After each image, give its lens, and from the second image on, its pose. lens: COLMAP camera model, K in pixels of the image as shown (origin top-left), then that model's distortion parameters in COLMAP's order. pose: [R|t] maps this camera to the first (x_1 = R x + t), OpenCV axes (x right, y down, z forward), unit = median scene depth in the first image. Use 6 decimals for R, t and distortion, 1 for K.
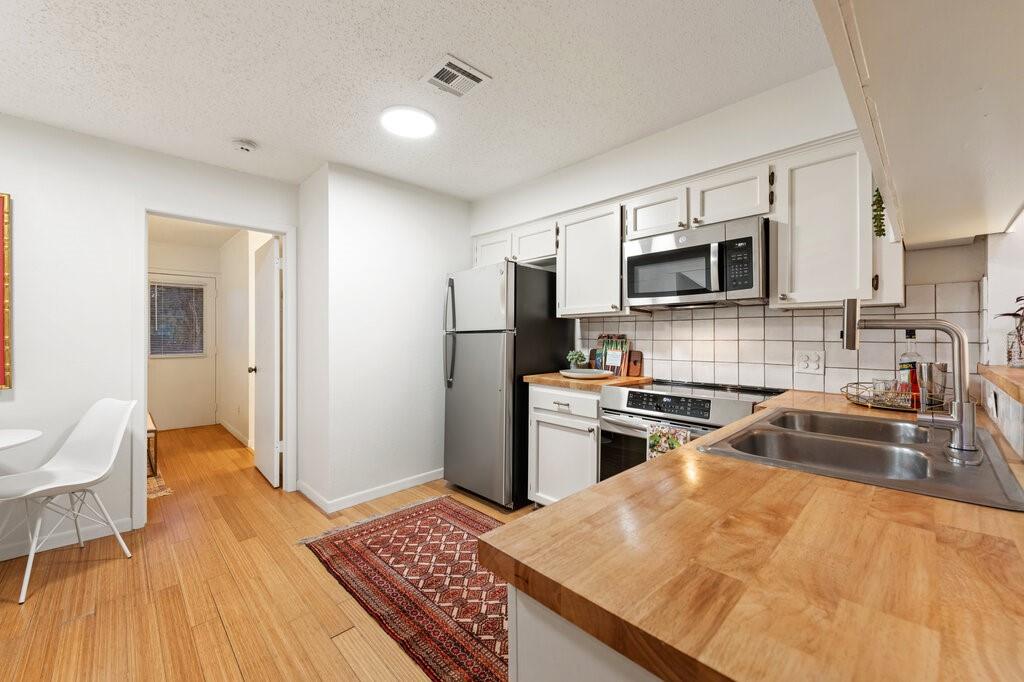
lens RADIAL K [[398.9, 0, 515.7], [0, 398.9, 330.9], [0, 0, 1]] dist [0.005956, -0.002337]
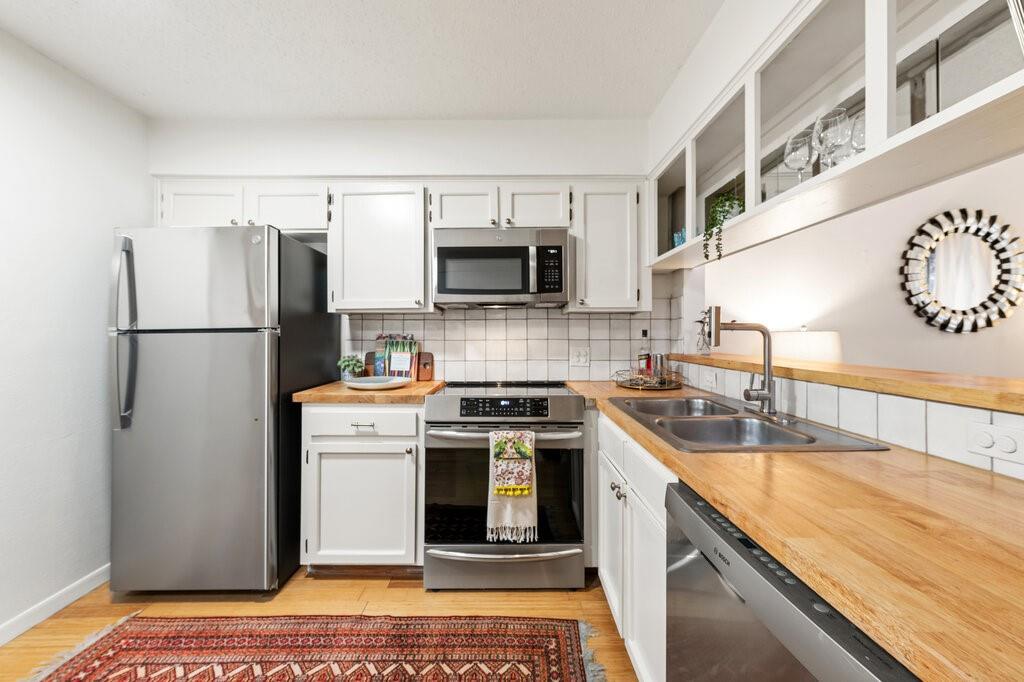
lens RADIAL K [[398.9, 0, 511.8], [0, 398.9, 333.6], [0, 0, 1]] dist [0.005956, -0.002337]
pose [[0.703193, -0.002197, 0.710996, -0.233445], [-0.005242, 0.999952, 0.008274, -0.001267], [-0.710980, -0.009545, 0.703148, 0.256484]]
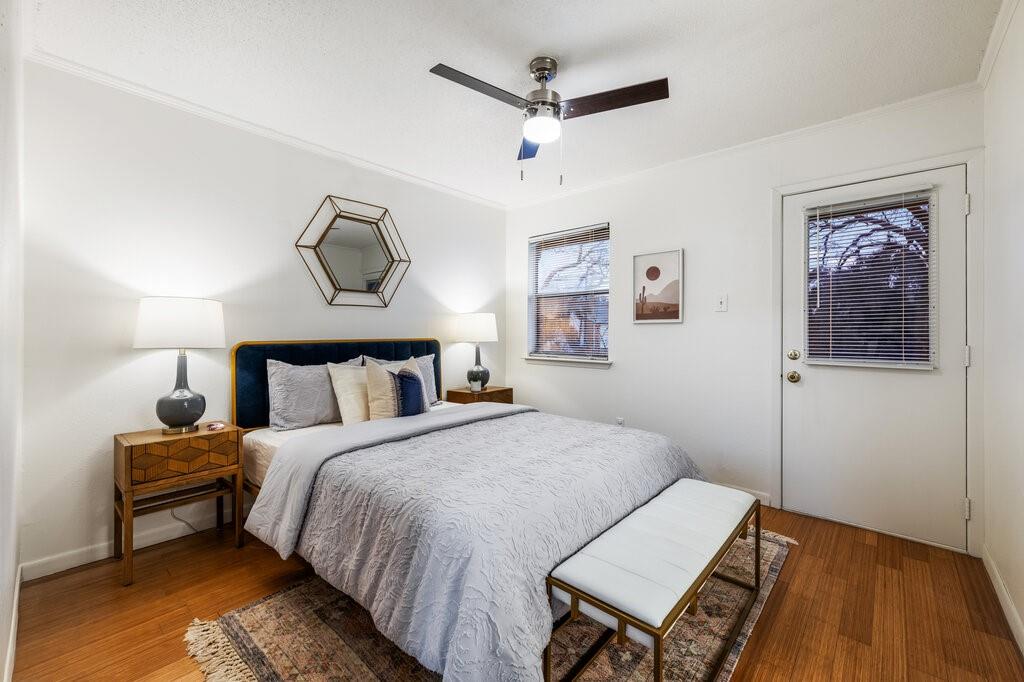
lens RADIAL K [[405.6, 0, 509.9], [0, 405.6, 335.8], [0, 0, 1]] dist [0.001917, -0.001695]
pose [[0.050459, 0.003368, -0.998720, -0.886095], [0.005217, 0.999980, 0.003636, 0.060480], [0.998712, -0.005394, 0.050441, 1.253910]]
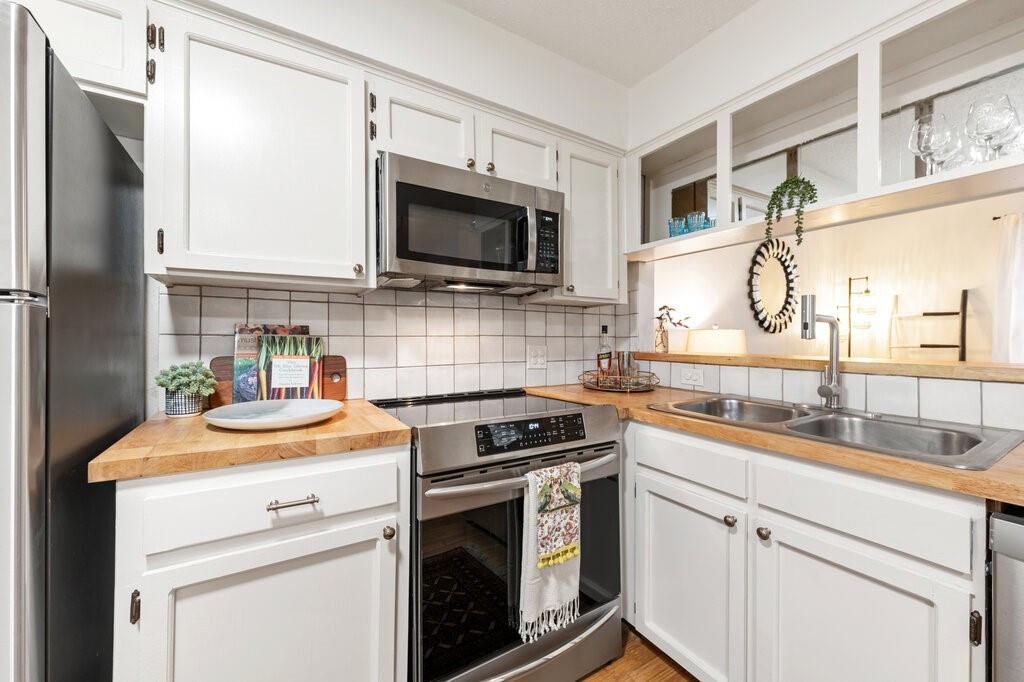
lens RADIAL K [[398.9, 0, 514.3], [0, 398.9, 335.4], [0, 0, 1]] dist [0.005956, -0.002337]
pose [[0.227824, 0.003662, 0.973695, -0.208195], [-0.013683, 0.999906, -0.000559, 0.021360], [-0.973606, -0.013195, 0.227853, 0.715380]]
